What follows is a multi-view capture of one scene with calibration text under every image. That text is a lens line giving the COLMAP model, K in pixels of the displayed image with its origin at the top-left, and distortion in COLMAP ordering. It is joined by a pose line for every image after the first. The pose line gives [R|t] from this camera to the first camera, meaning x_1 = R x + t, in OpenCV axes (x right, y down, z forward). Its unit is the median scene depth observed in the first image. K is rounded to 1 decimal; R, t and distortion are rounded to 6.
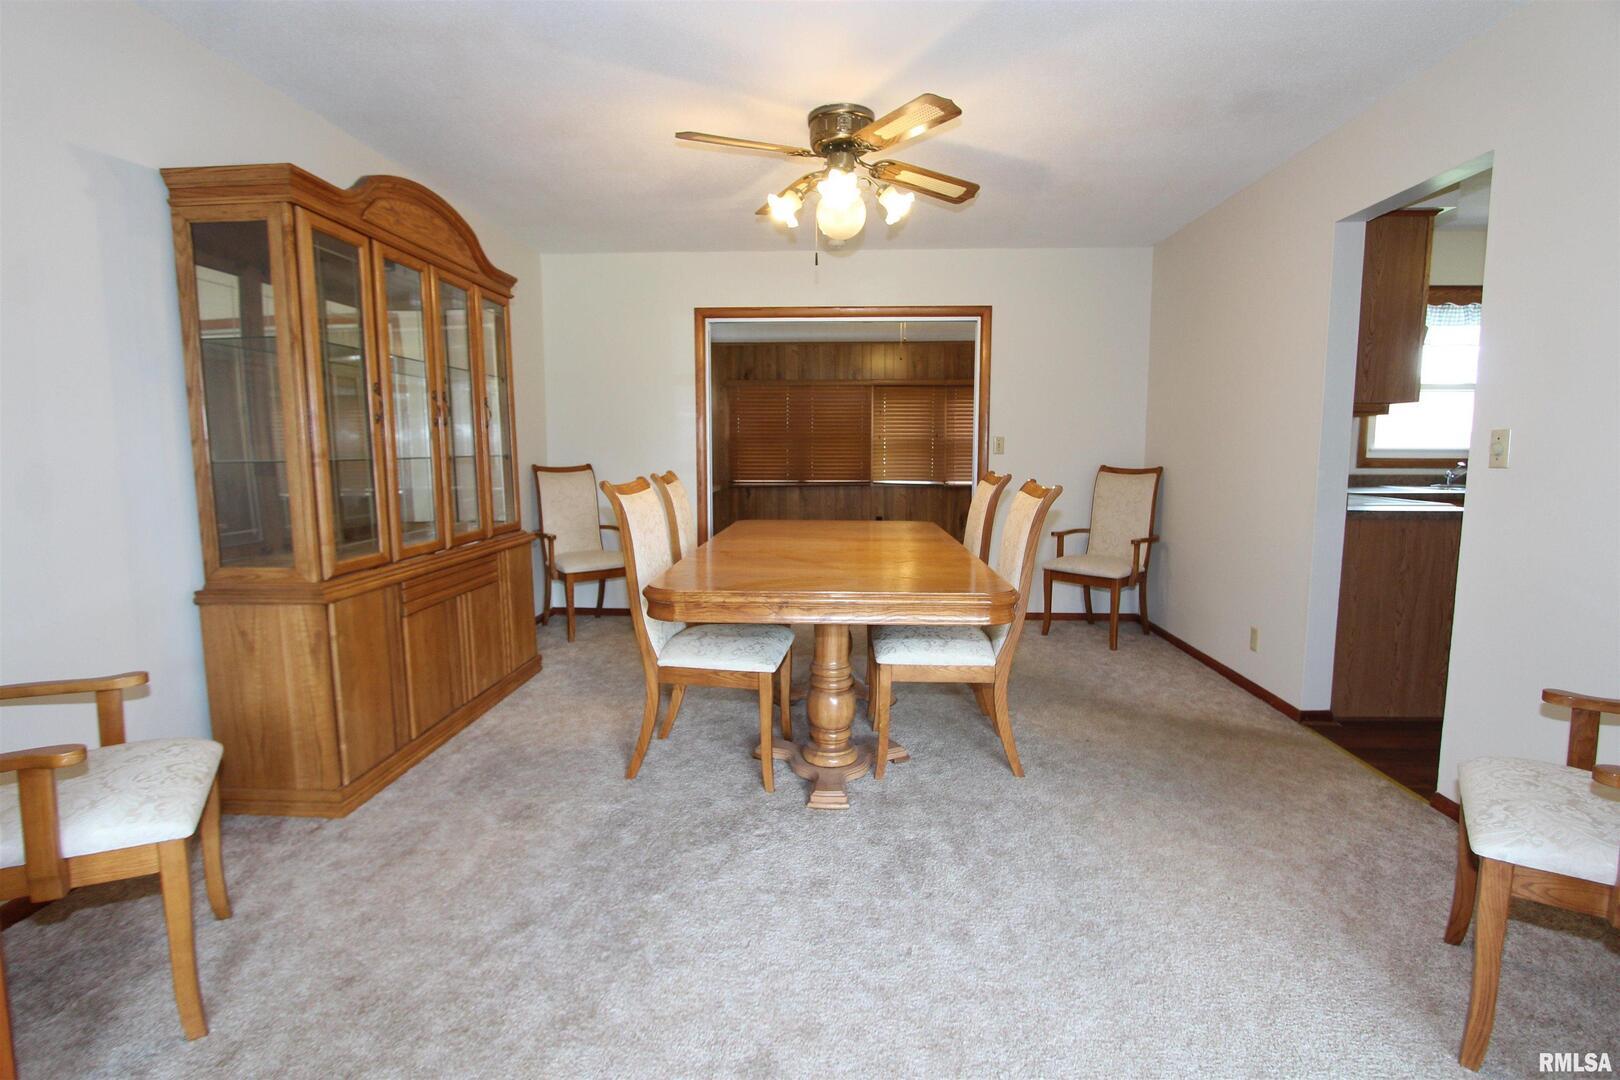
lens RADIAL K [[776.5, 0, 810.0], [0, 776.5, 540.0], [0, 0, 1]] dist [-0.024448, 0.000115]
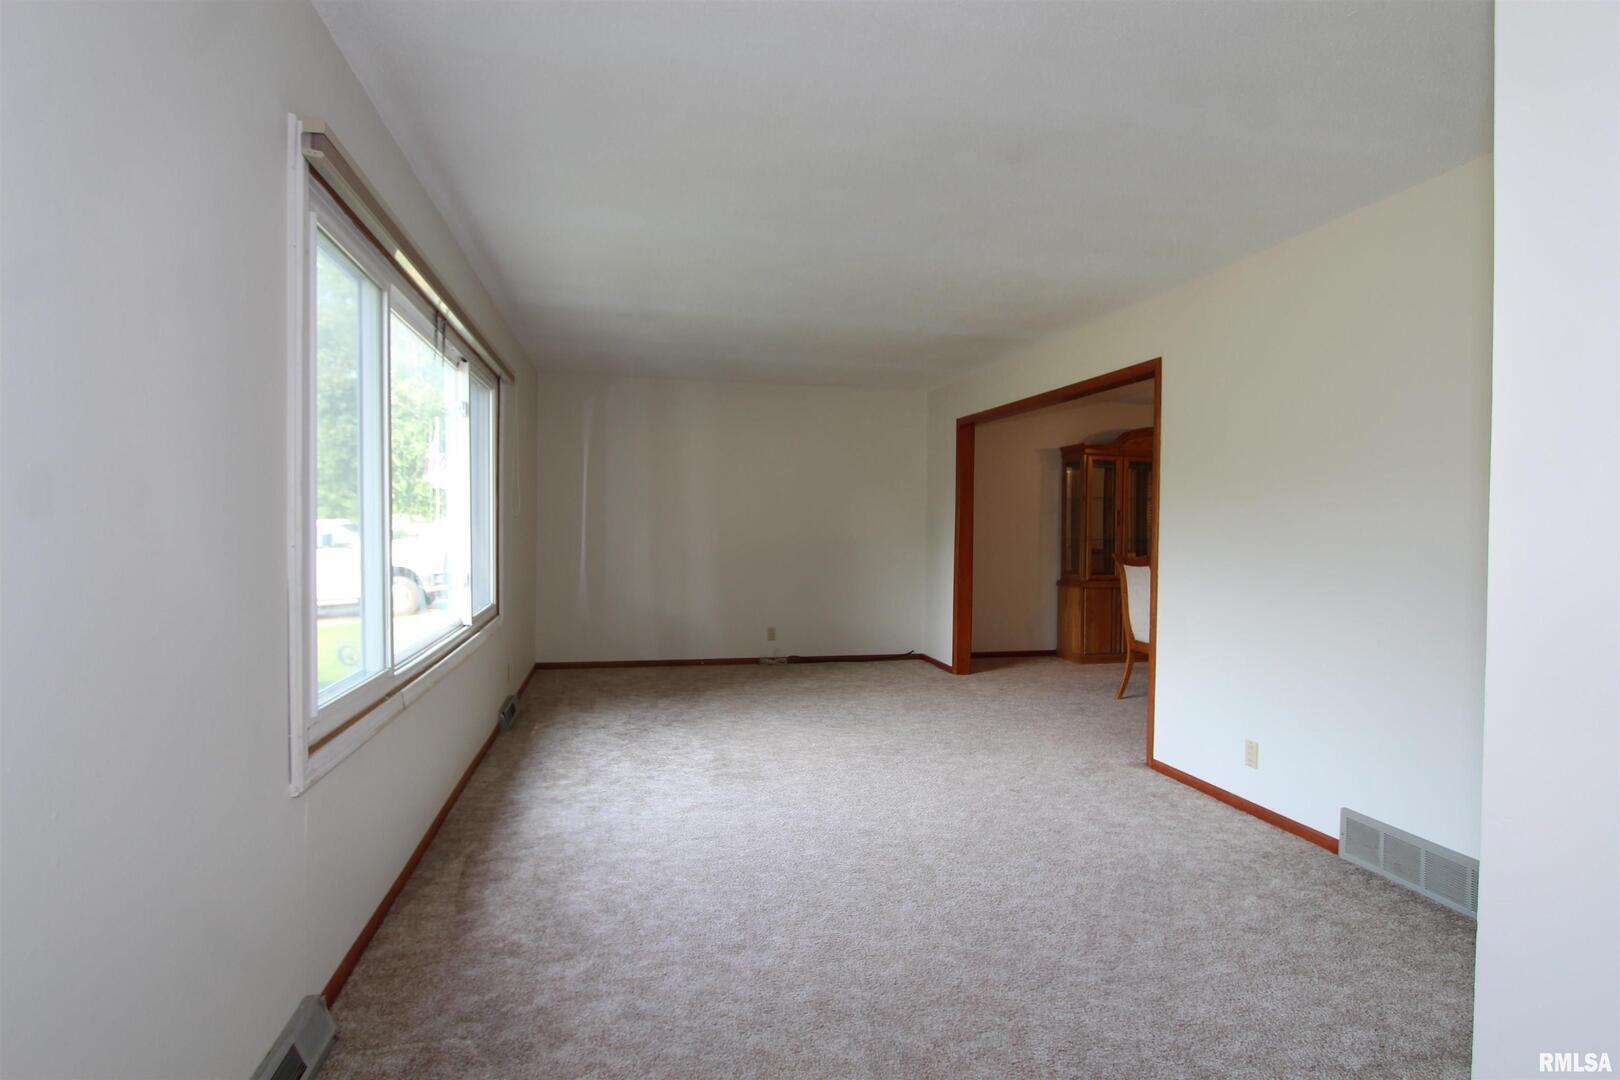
lens RADIAL K [[813.3, 0, 810.0], [0, 813.3, 540.0], [0, 0, 1]] dist [-0.001017, 0.000359]
pose [[0.284254, 0.018798, -0.958565, 1.711362], [-0.128005, 0.991601, -0.018513, 0.078281], [0.950165, 0.127964, 0.284273, -0.740899]]
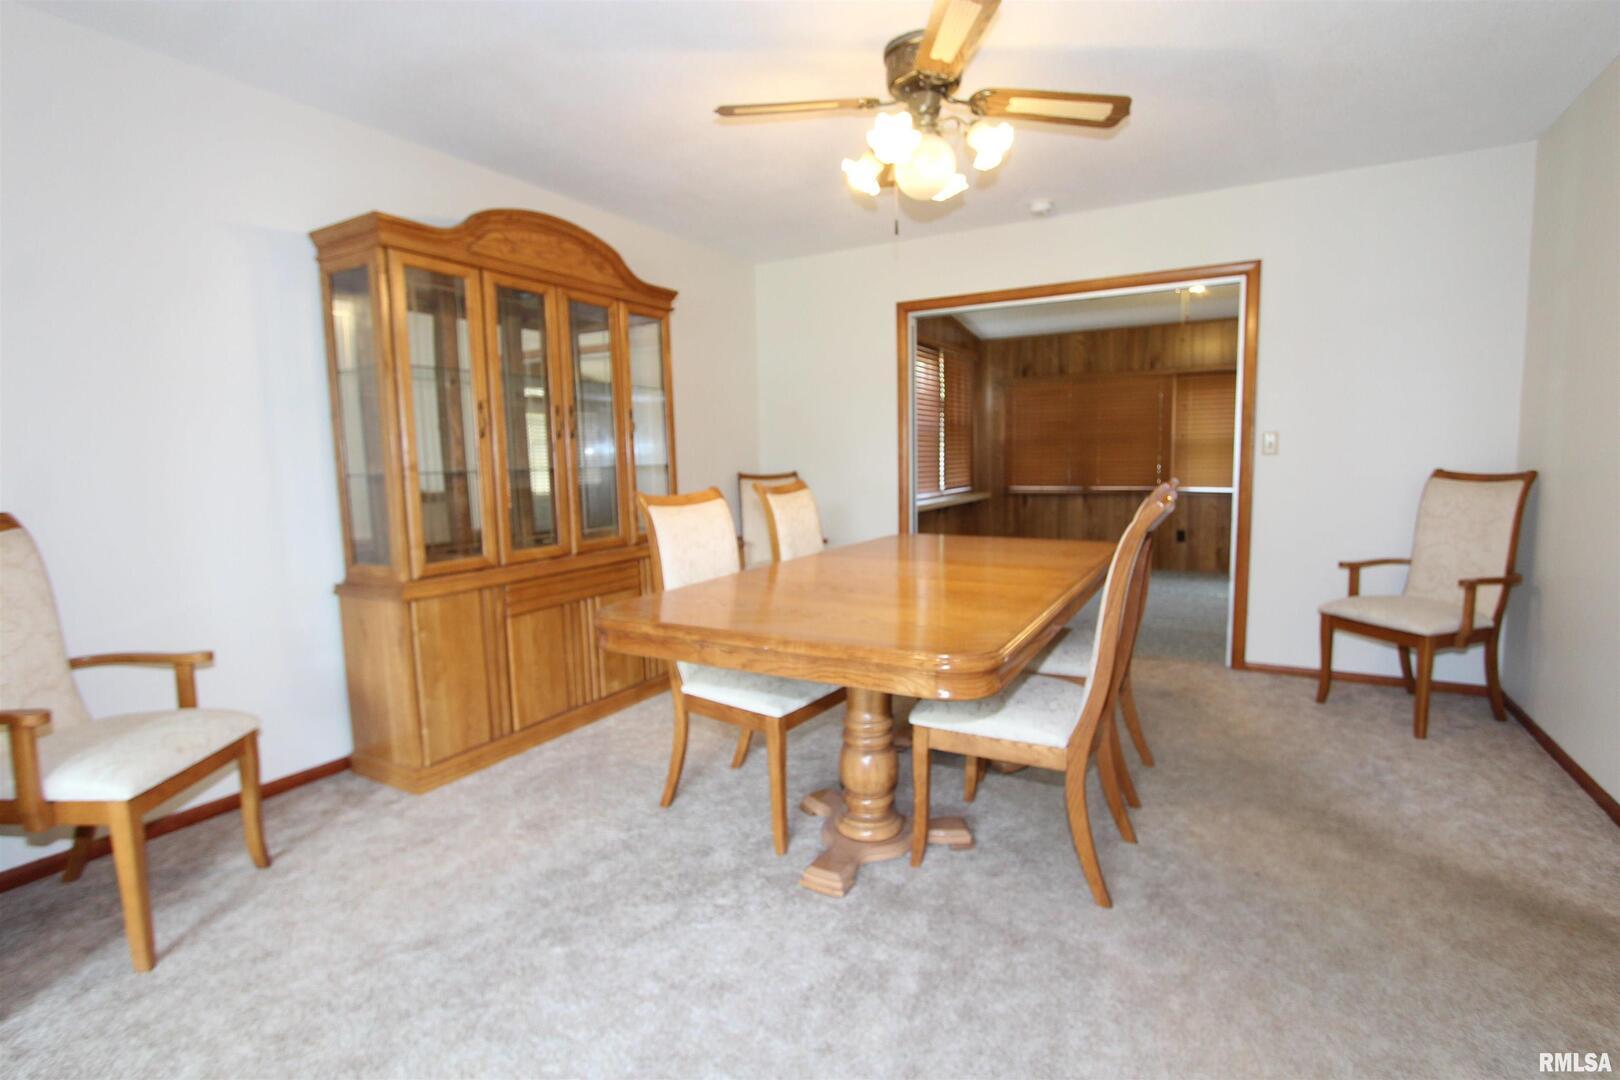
lens RADIAL K [[776.5, 0, 810.0], [0, 776.5, 540.0], [0, 0, 1]] dist [-0.024448, 0.000115]
pose [[0.887937, 0.032762, -0.458798, 0.339480], [-0.035337, 0.999371, 0.002975, -0.026042], [0.458607, 0.013571, 0.888536, 0.232695]]
